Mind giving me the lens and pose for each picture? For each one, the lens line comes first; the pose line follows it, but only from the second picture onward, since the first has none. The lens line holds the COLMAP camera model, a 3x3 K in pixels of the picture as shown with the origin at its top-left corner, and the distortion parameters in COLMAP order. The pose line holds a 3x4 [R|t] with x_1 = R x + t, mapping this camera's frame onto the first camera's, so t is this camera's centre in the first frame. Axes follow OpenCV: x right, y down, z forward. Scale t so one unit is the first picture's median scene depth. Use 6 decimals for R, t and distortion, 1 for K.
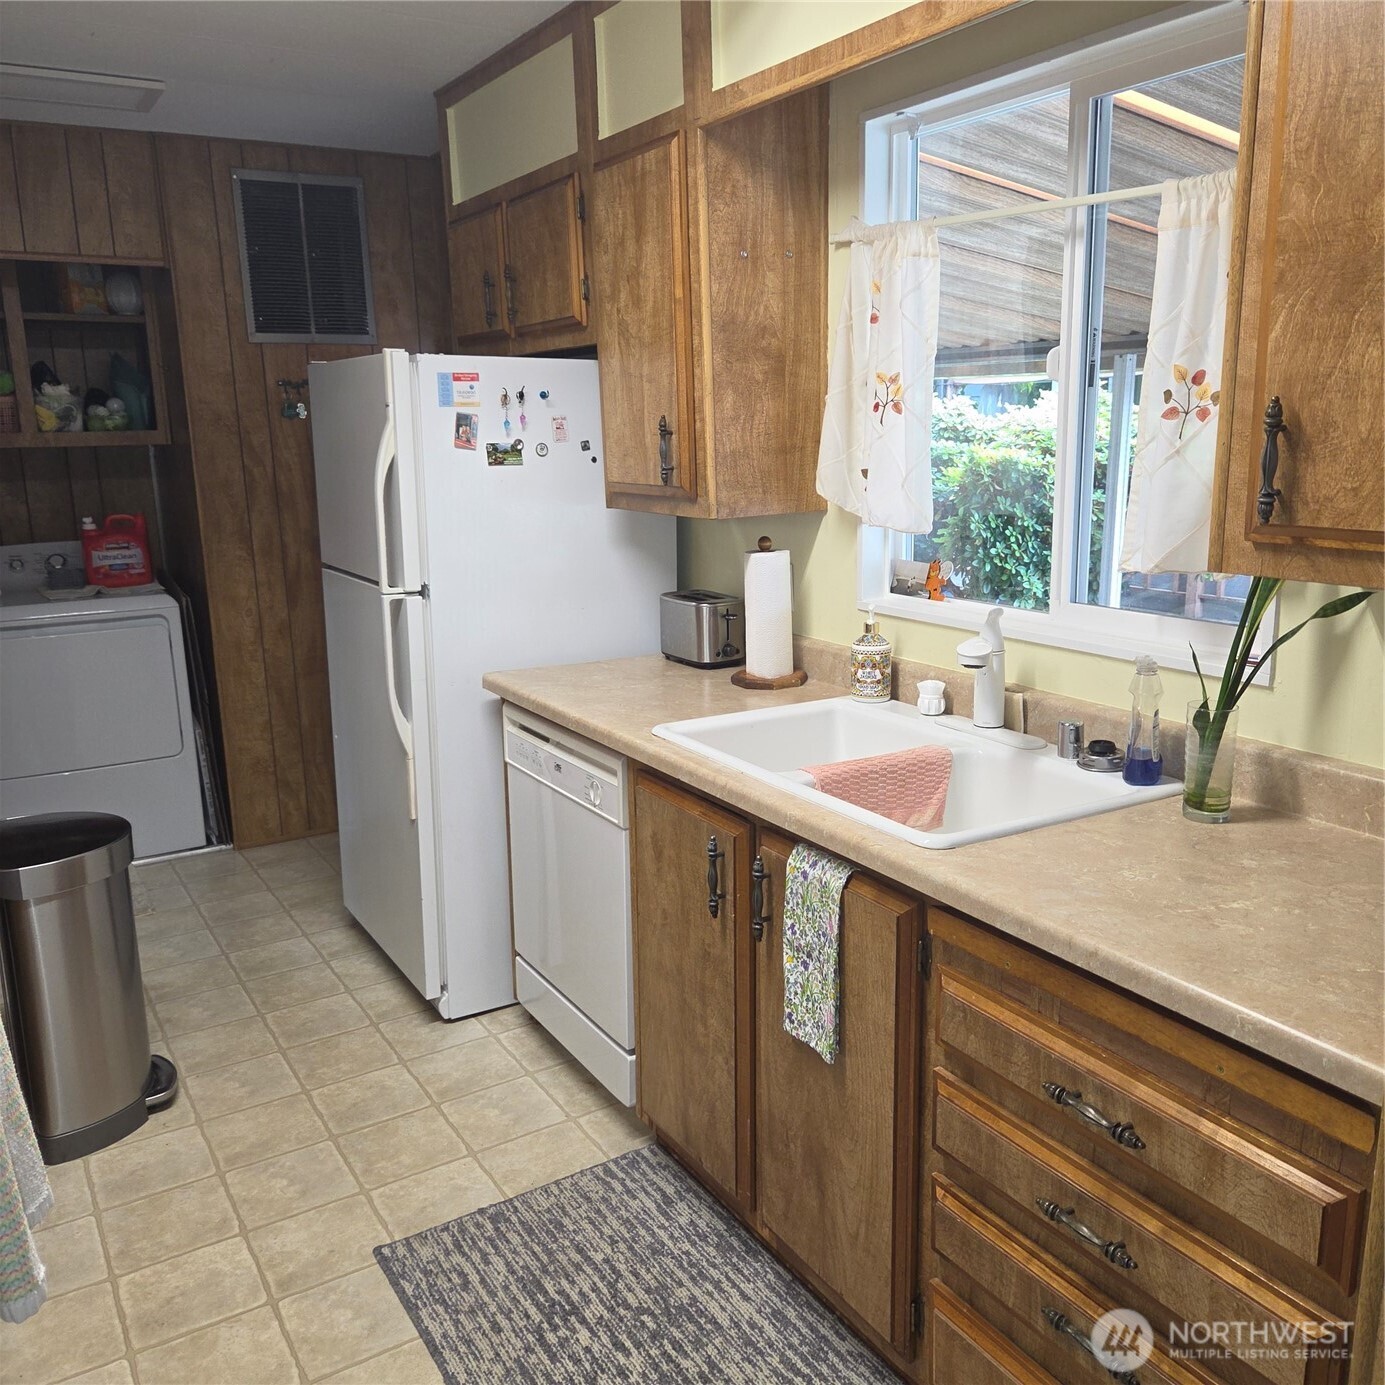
lens RADIAL K [[1305.3, 0, 692.5], [0, 1305.3, 692.5], [0, 0, 1]] dist [0.087225, -0.016749]
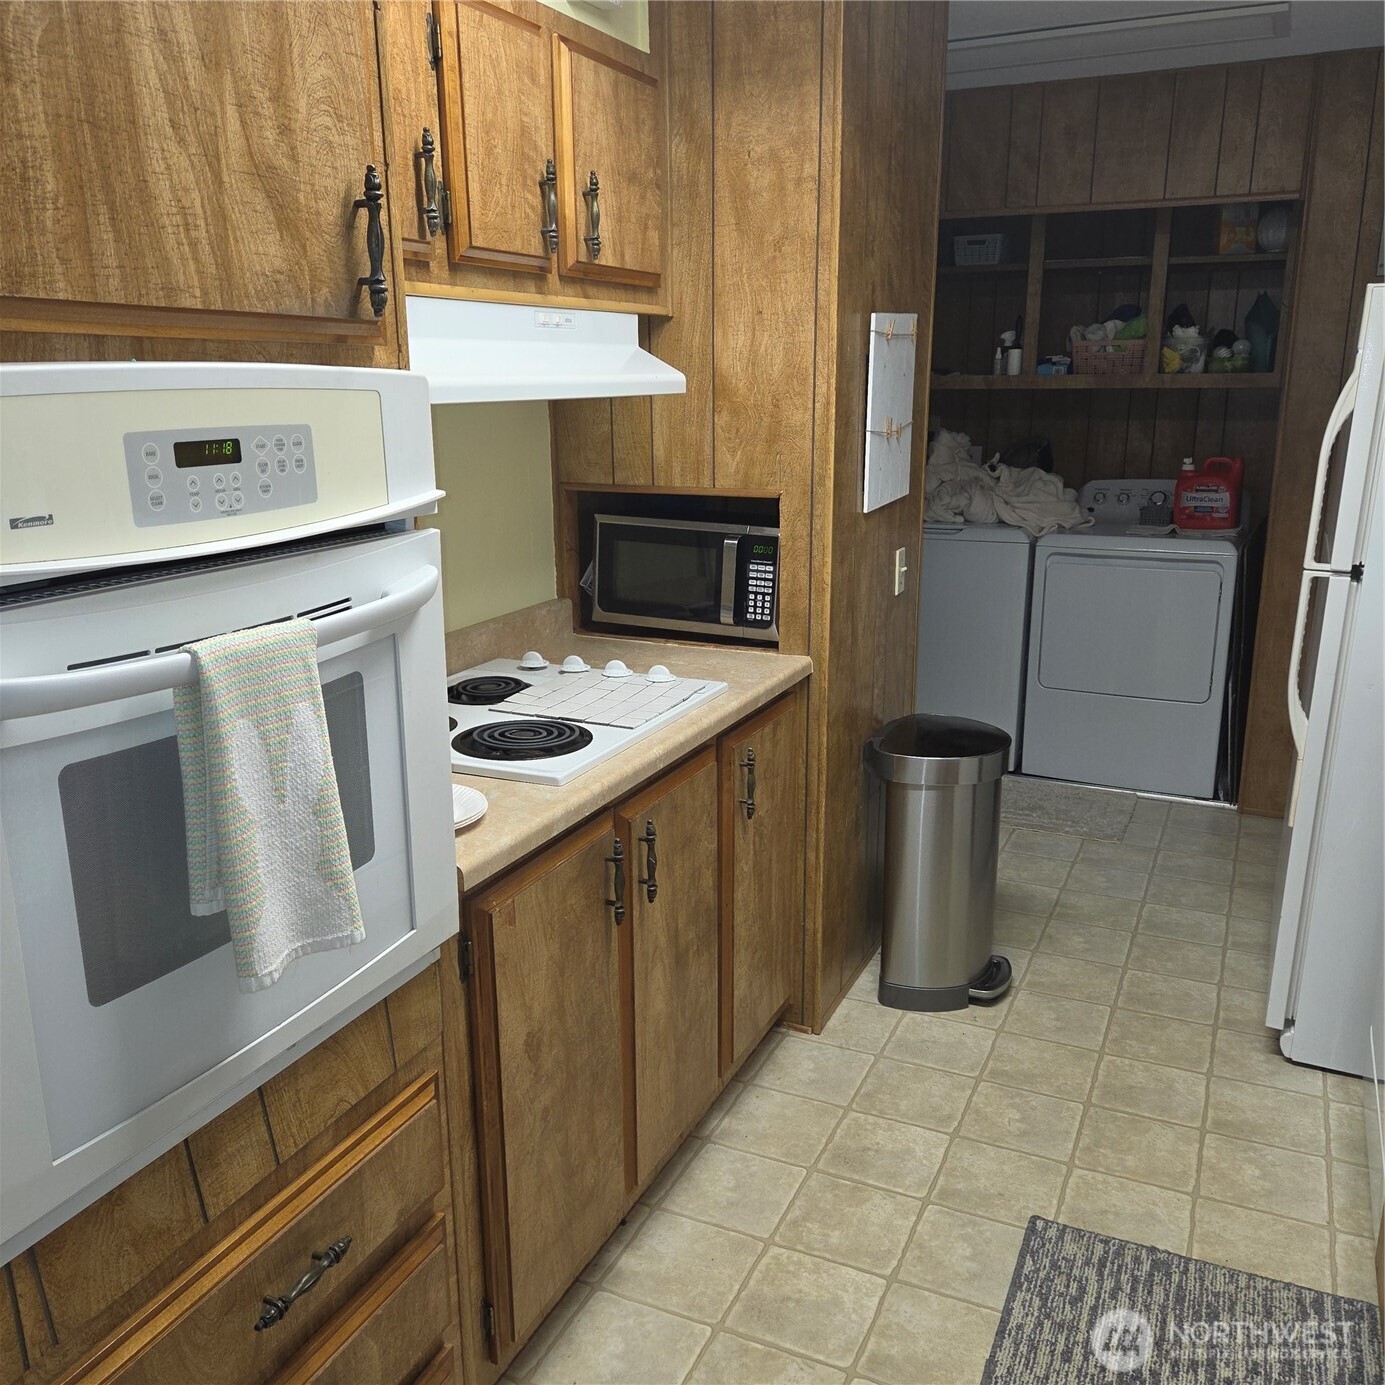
lens RADIAL K [[1293.9, 0, 692.5], [0, 1293.9, 692.5], [0, 0, 1]] dist [0.098084, -0.026512]
pose [[0.581297, 0.230380, -0.780396, 0.268854], [-0.192720, 0.970774, 0.143029, -0.047789], [0.790539, 0.067255, 0.608707, 0.161495]]
